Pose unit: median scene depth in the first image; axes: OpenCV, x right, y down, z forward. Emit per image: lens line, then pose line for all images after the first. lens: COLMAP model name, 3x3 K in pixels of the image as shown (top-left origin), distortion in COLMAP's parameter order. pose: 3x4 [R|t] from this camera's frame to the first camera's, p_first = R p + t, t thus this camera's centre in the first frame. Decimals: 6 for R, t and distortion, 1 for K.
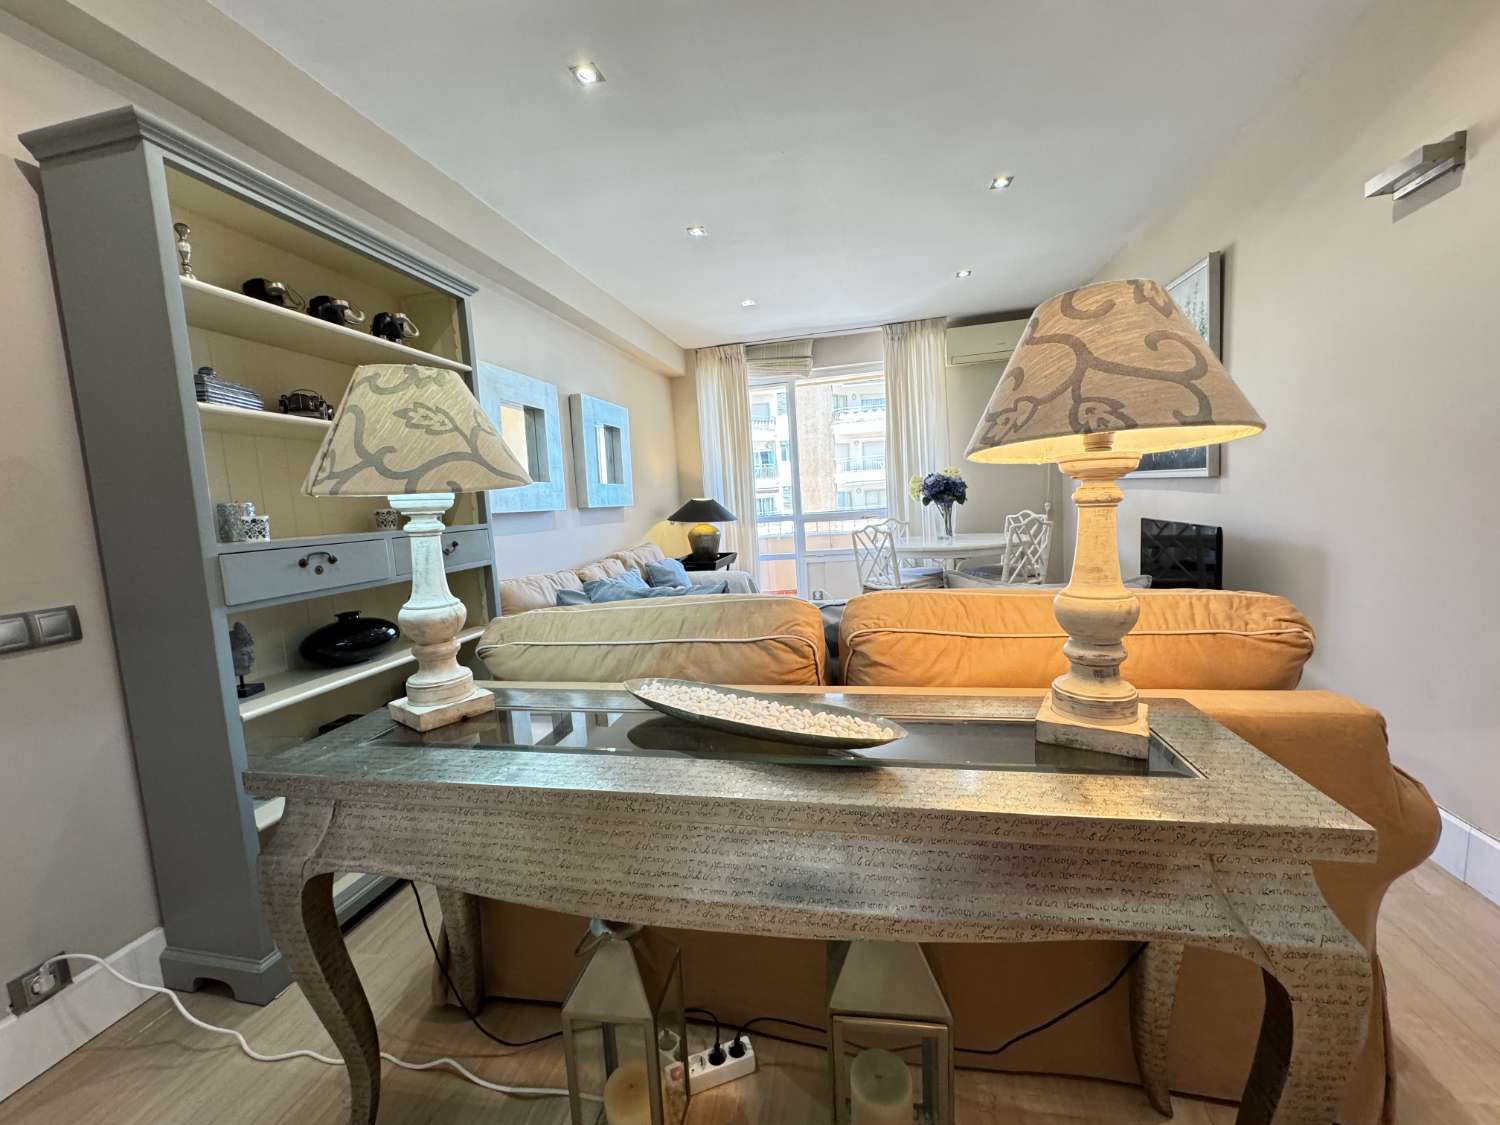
lens RADIAL K [[597.4, 0, 746.6], [0, 597.4, 560.5], [0, 0, 1]] dist [-0.002153, -0.000098]
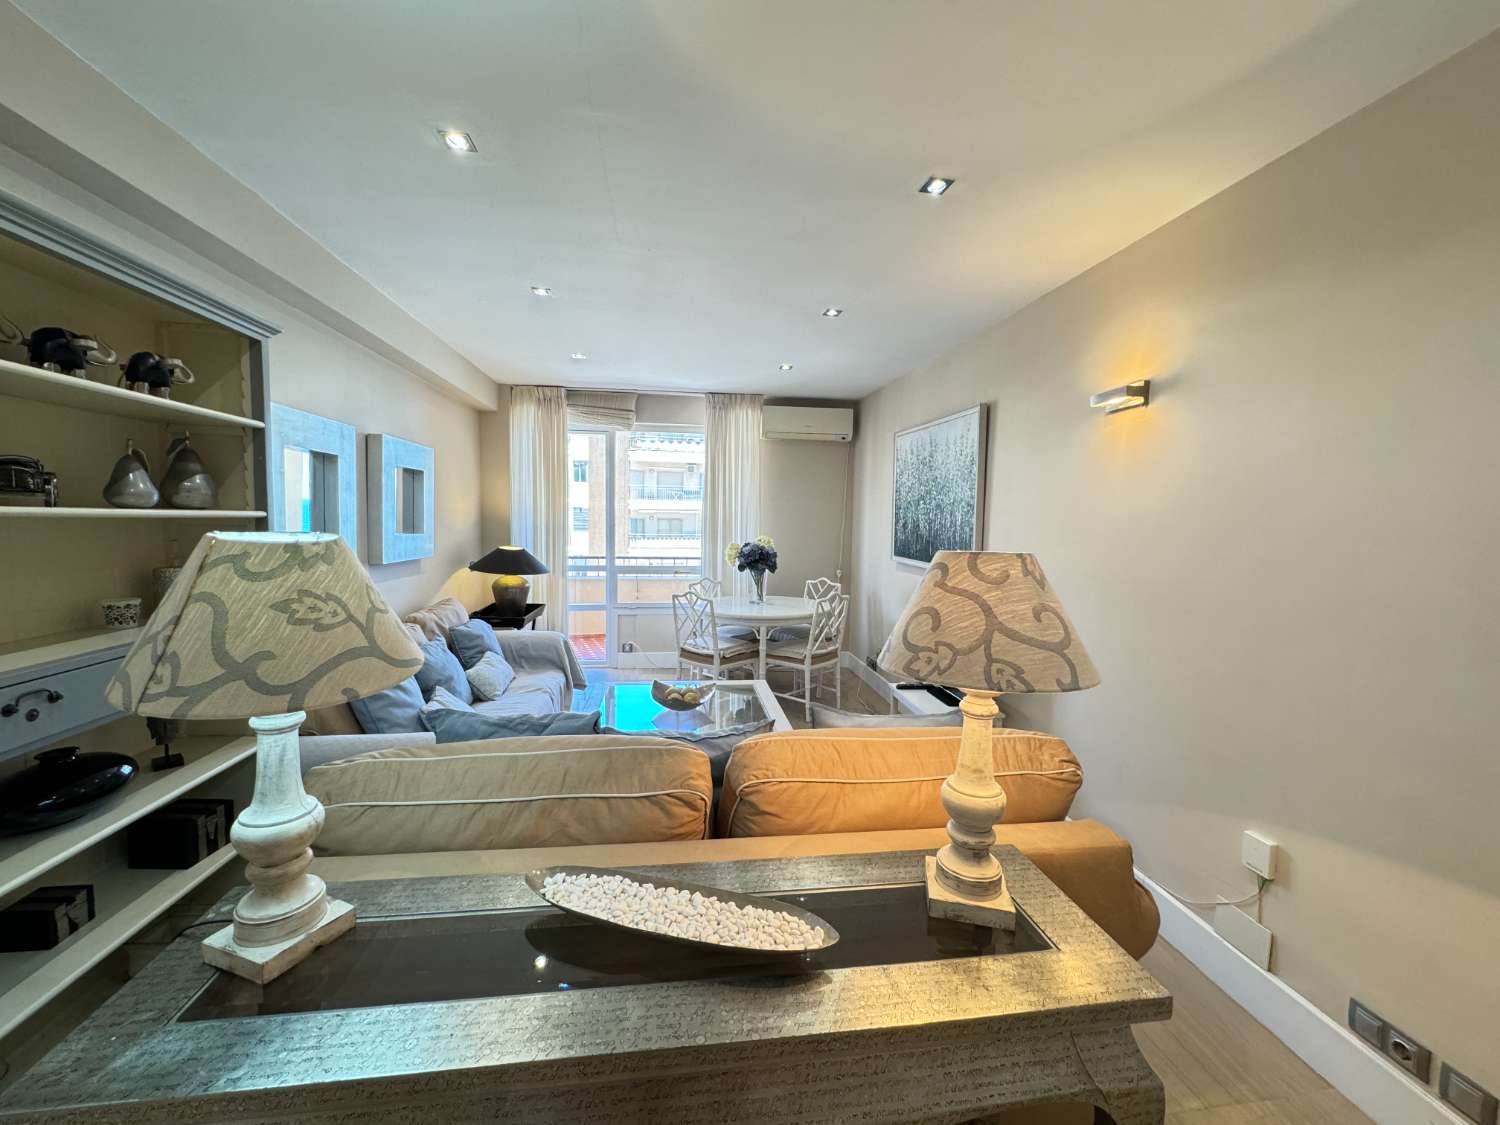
lens RADIAL K [[597.4, 0, 746.6], [0, 597.4, 560.5], [0, 0, 1]] dist [-0.002153, -0.000098]
pose [[0.936680, 0.053589, 0.346063, -0.202092], [-0.041066, 0.998212, -0.043424, -0.226738], [-0.347771, 0.026463, 0.937206, 0.006303]]
